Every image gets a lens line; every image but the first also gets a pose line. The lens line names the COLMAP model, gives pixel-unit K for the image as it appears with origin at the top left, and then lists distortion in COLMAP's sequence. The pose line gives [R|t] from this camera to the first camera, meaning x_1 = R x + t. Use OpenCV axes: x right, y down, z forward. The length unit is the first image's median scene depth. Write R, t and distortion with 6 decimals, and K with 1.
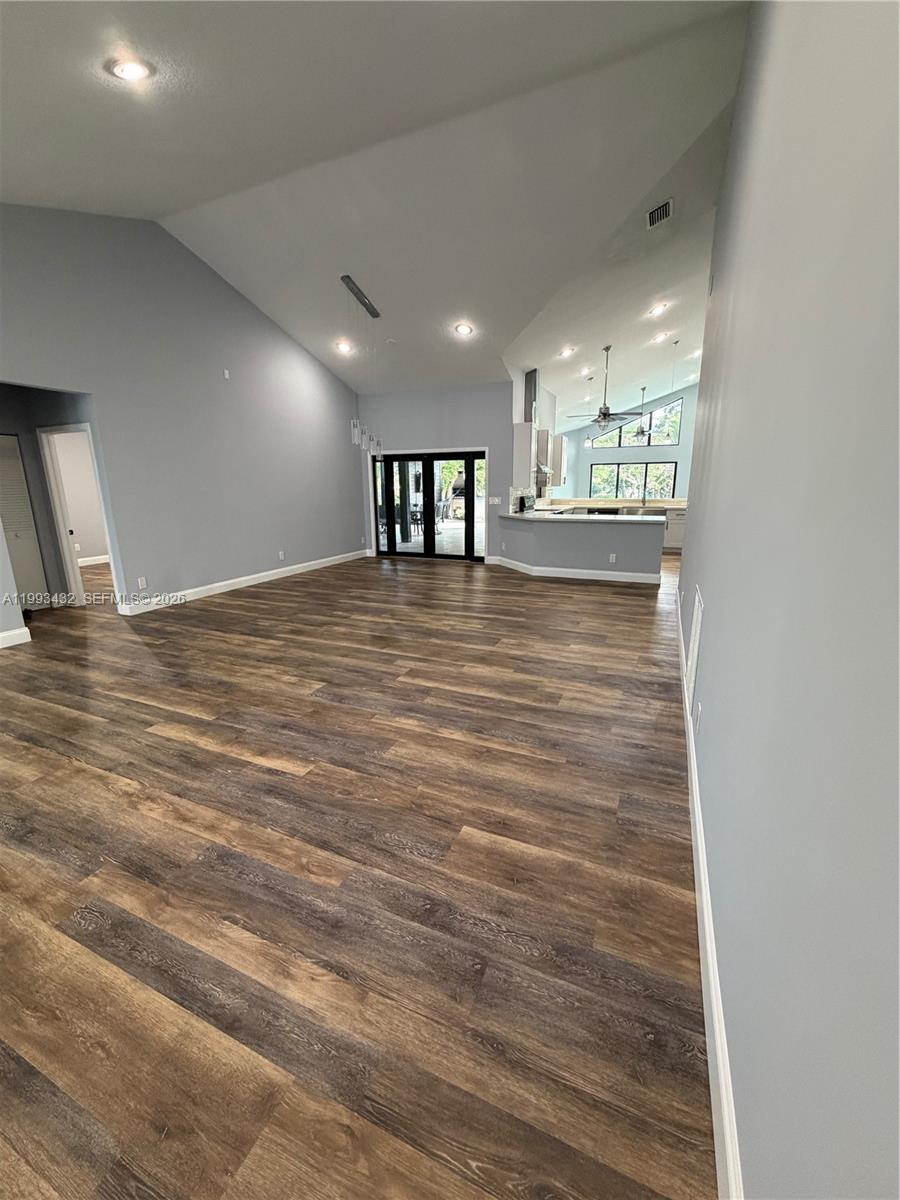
lens RADIAL K [[483.7, 0, 450.0], [0, 483.7, 600.0], [0, 0, 1]] dist [0.001556, -0.000003]
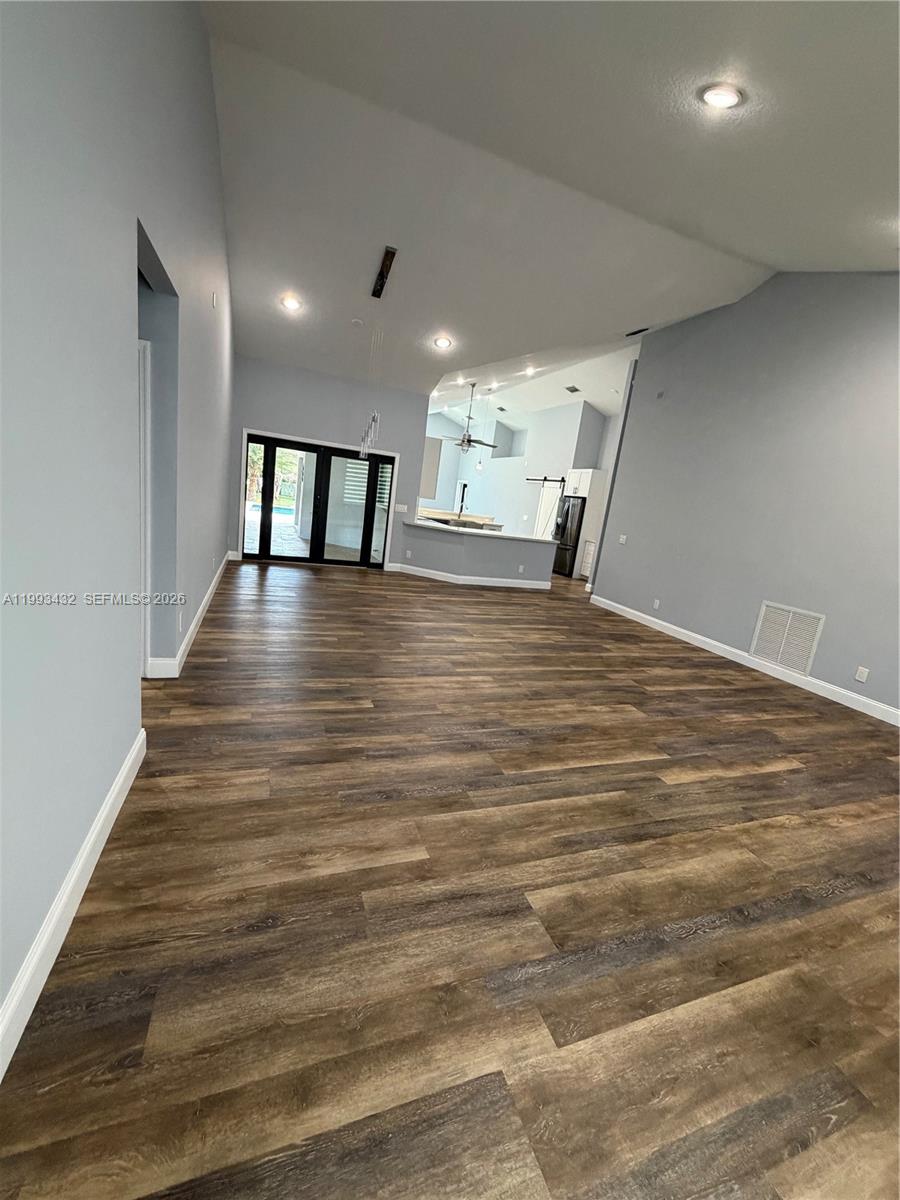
lens RADIAL K [[483.7, 0, 450.0], [0, 483.7, 600.0], [0, 0, 1]] dist [0.001556, -0.000003]
pose [[0.700824, -0.048196, 0.711704, -1.280457], [0.030733, 0.998829, 0.037377, -0.114678], [-0.712672, -0.004322, 0.701485, 0.514106]]
